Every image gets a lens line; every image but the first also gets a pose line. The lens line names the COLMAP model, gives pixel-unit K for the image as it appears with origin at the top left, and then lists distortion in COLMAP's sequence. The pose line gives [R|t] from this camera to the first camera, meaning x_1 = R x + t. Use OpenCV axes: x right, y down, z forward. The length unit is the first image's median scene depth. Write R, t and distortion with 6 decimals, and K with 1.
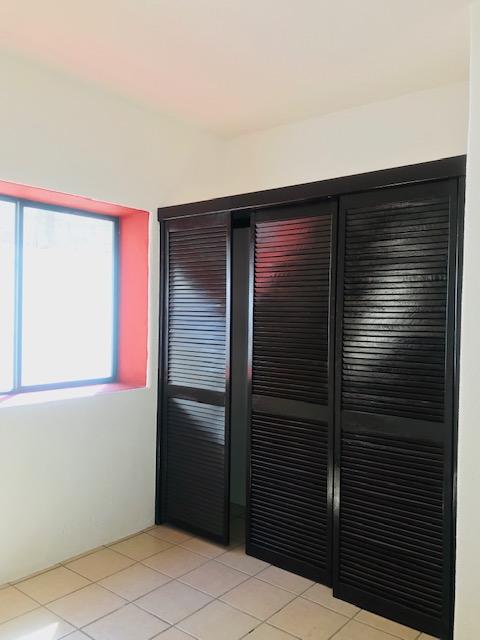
lens RADIAL K [[533.1, 0, 239.1], [0, 533.1, 320.0], [0, 0, 1]] dist [0.049494, -0.062356]
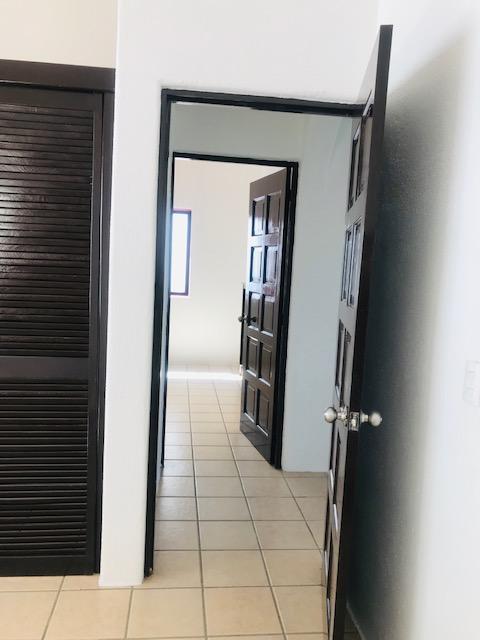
lens RADIAL K [[568.2, 0, 239.4], [0, 568.2, 312.4], [0, 0, 1]] dist [0.002076, -0.001479]
pose [[0.699199, -0.057048, 0.712647, -0.139129], [-0.028666, 0.993773, 0.107677, -0.003127], [-0.714352, -0.095717, 0.693210, 0.123145]]
